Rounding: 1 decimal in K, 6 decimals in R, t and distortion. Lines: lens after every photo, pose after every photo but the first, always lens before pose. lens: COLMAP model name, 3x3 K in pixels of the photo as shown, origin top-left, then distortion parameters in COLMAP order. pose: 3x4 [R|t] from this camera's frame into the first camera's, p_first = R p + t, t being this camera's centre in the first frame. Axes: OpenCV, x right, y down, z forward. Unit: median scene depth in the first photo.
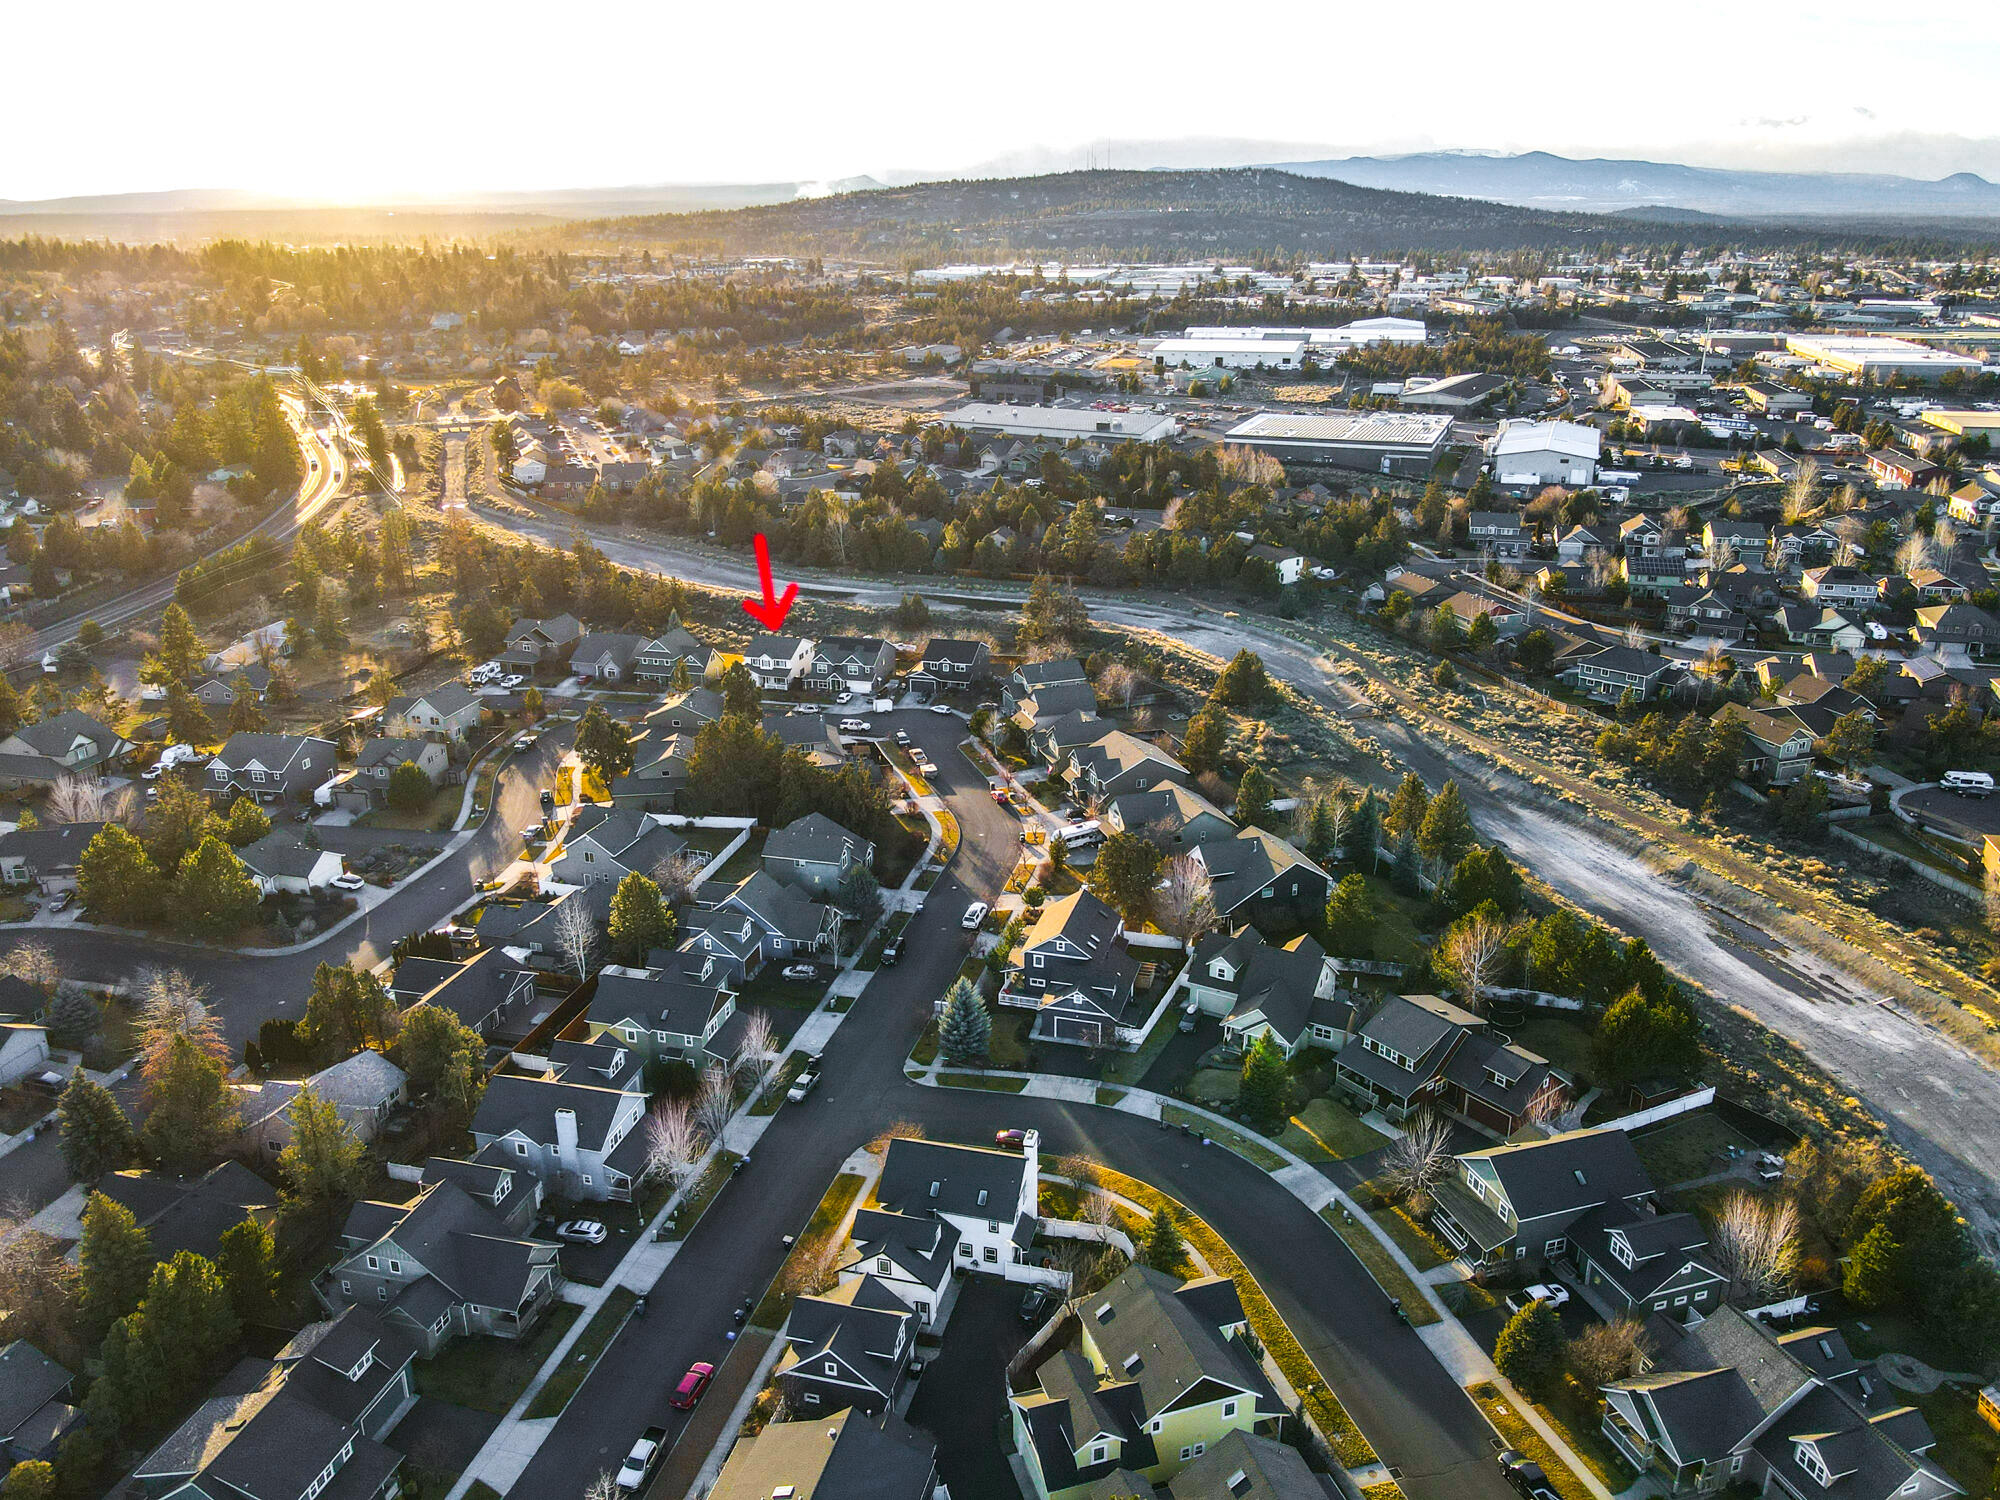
lens RADIAL K [[1472.6, 0, 1000.0], [0, 1472.6, 750.0], [0, 0, 1]] dist [-0.003045, 0.035323]
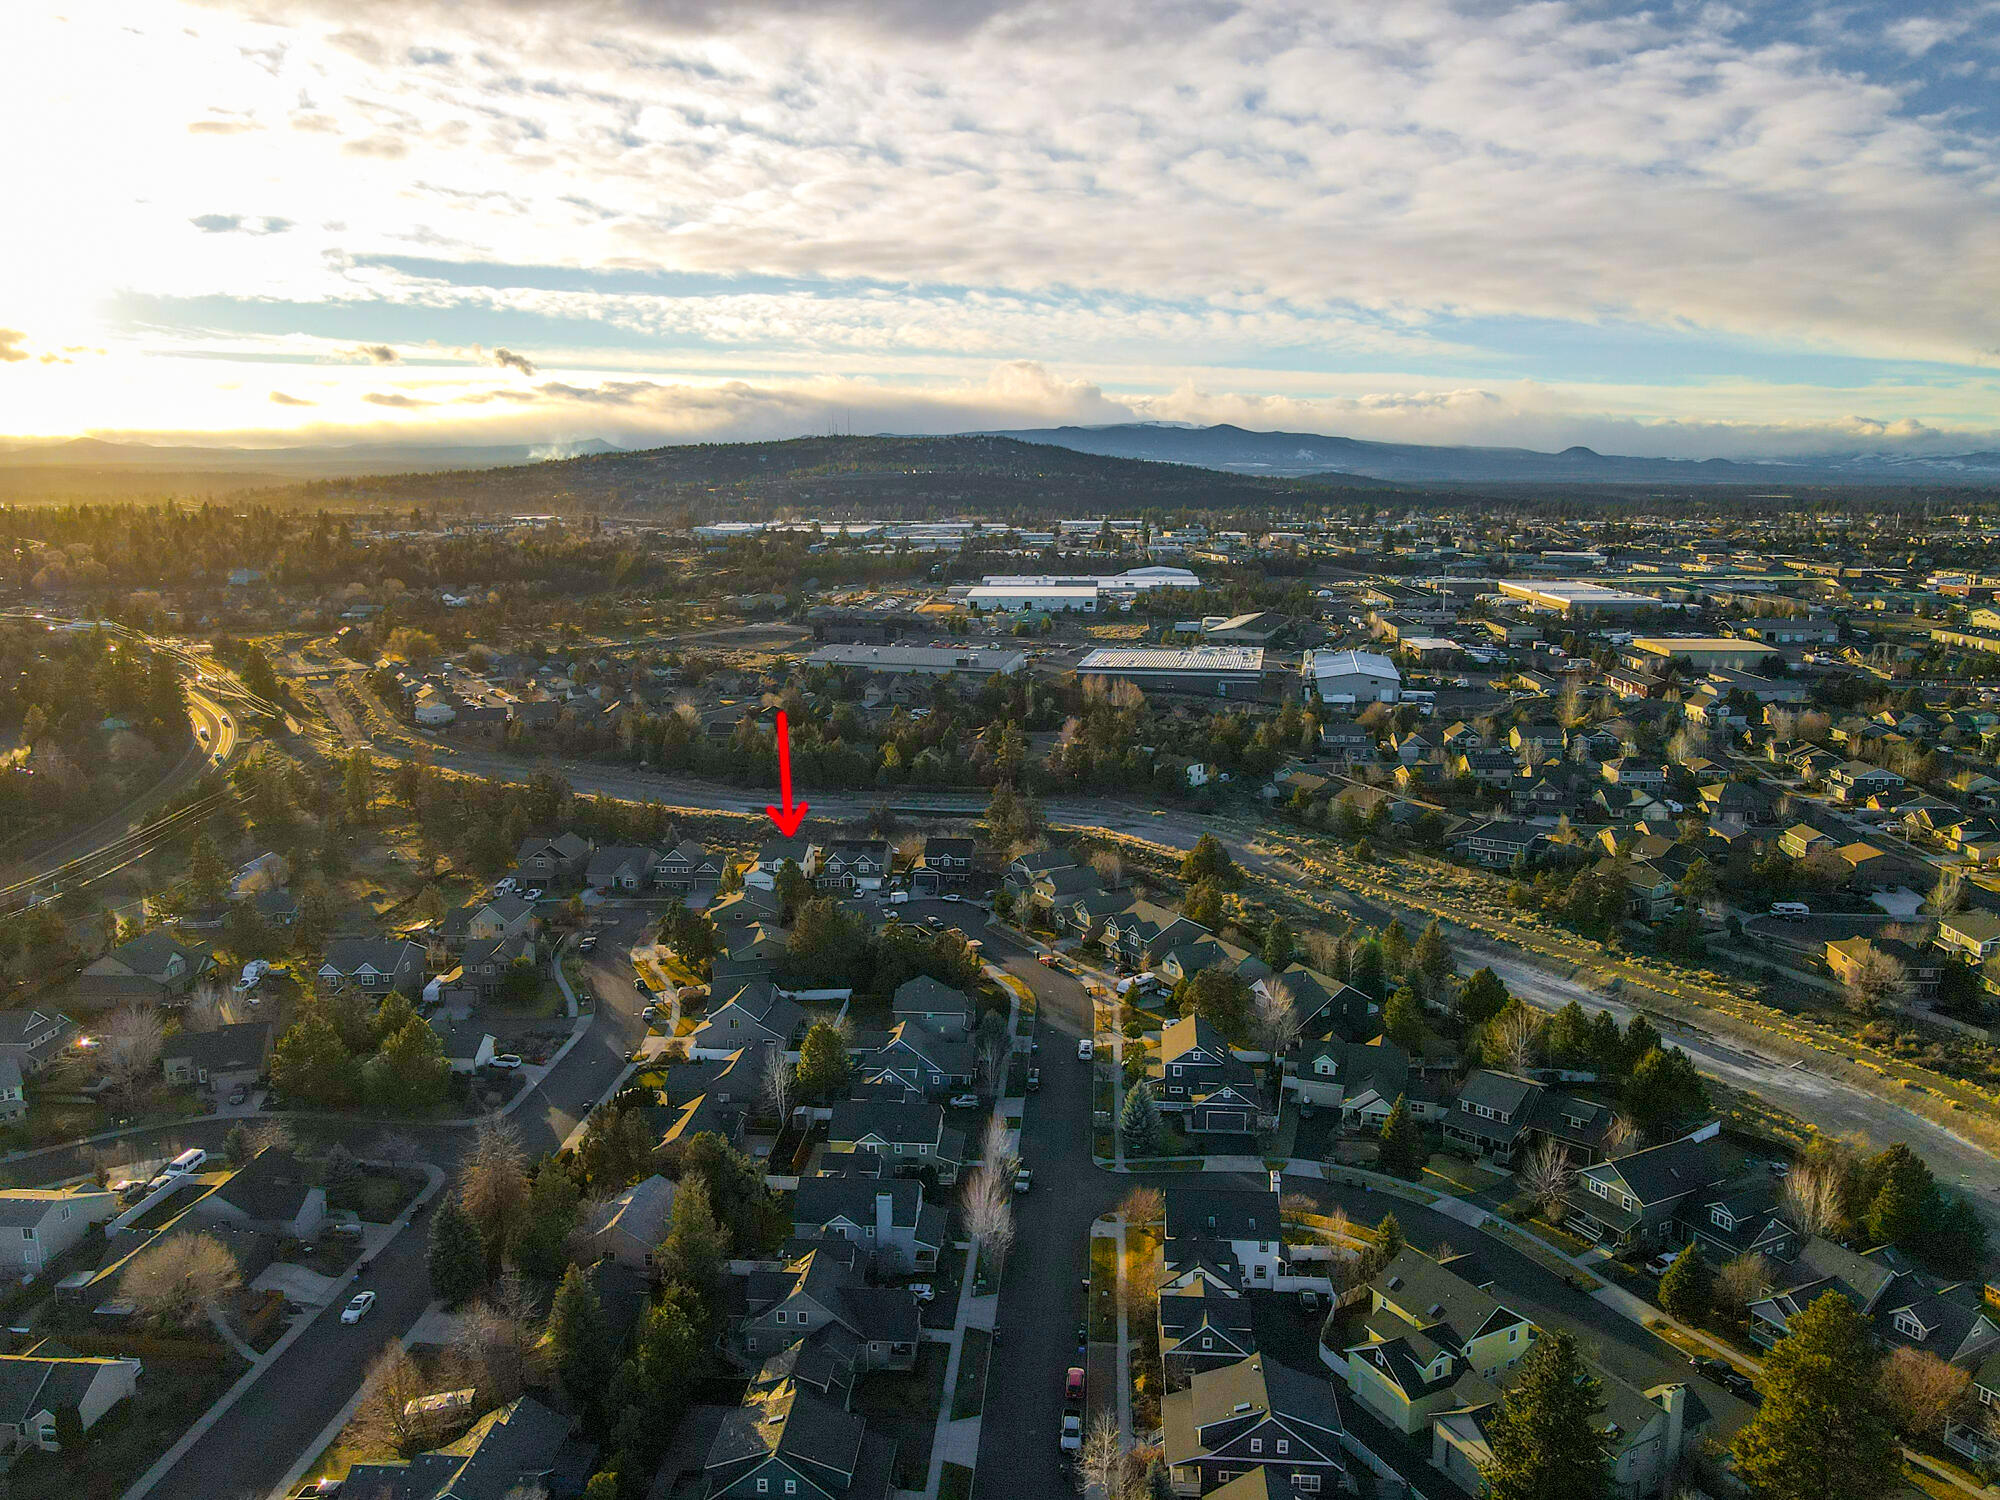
lens RADIAL K [[1472.6, 0, 1000.0], [0, 1472.6, 750.0], [0, 0, 1]] dist [-0.003045, 0.035323]
pose [[0.983908, -0.028699, 0.176358, -0.178037], [0.057233, 0.985632, -0.158916, 0.037380], [-0.169263, 0.166452, 0.971413, -0.105417]]
